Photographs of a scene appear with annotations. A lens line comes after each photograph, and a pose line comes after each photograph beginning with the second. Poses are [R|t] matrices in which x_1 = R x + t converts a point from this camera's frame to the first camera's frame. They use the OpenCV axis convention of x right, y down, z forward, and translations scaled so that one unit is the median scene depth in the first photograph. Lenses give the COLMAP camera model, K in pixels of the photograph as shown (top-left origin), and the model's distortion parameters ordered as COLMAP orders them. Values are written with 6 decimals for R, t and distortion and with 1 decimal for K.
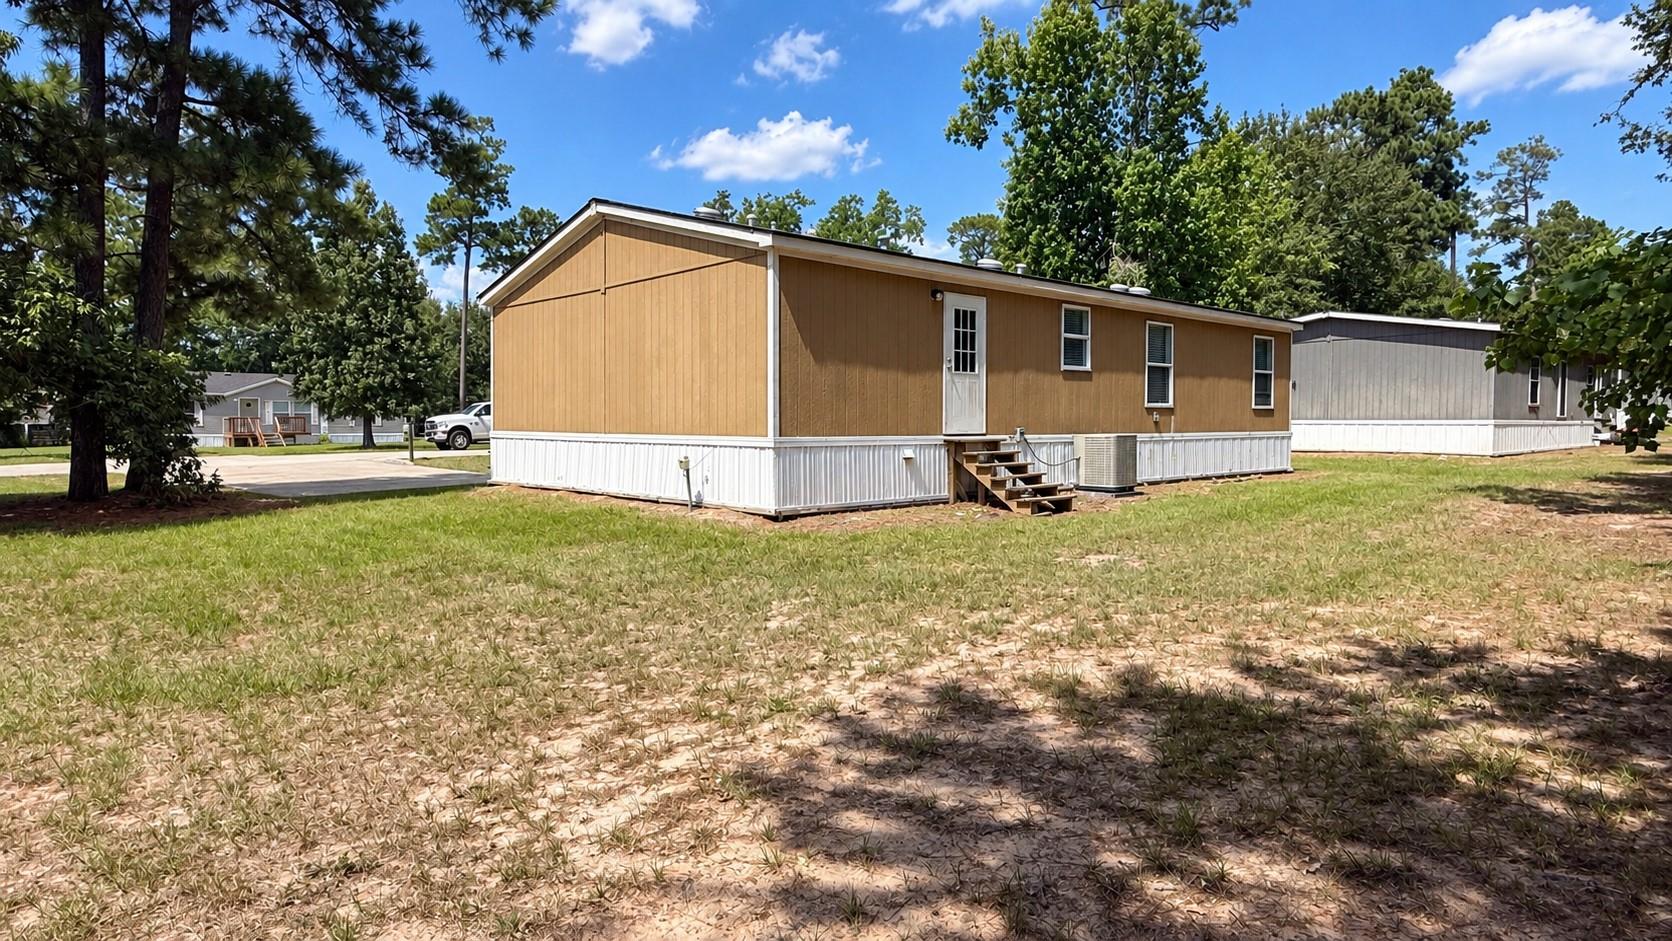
lens RADIAL K [[907.6, 0, 812.9], [0, 907.6, 460.3], [0, 0, 1]] dist [-0.002960, 0.033202]
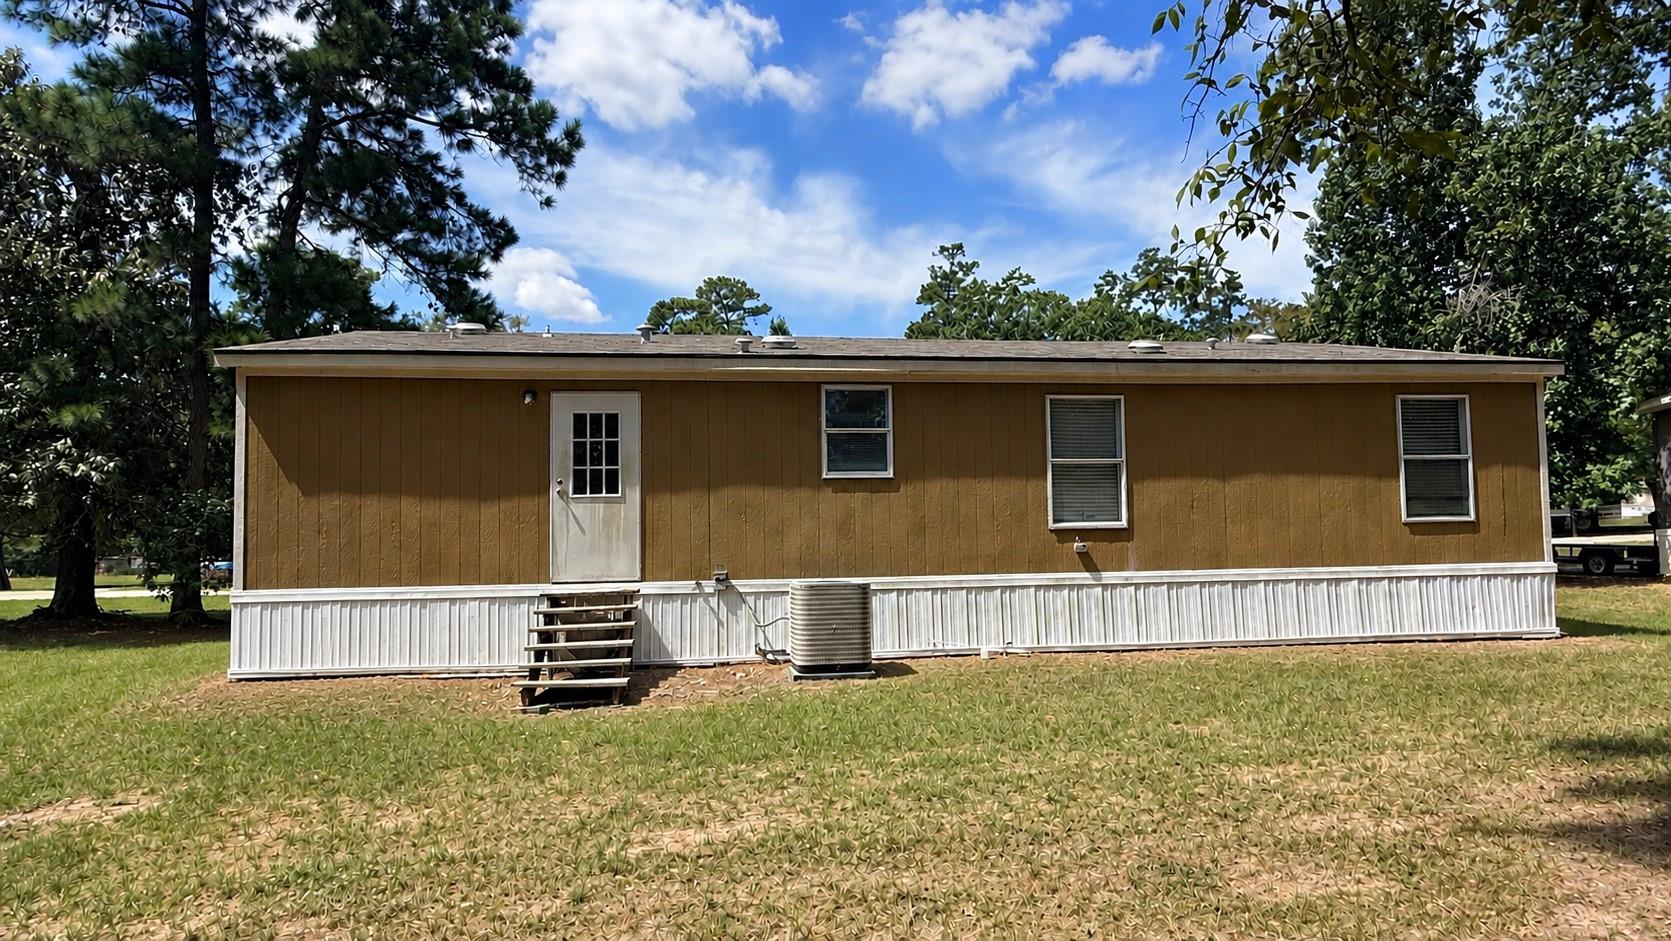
lens RADIAL K [[907.1, 0, 812.5], [0, 907.1, 460.3], [0, 0, 1]] dist [-0.002960, 0.033202]
pose [[0.822293, -0.082498, -0.563052, 0.718742], [-0.001555, 0.989106, -0.147194, -0.018185], [0.569062, 0.121913, 0.813207, 0.494968]]
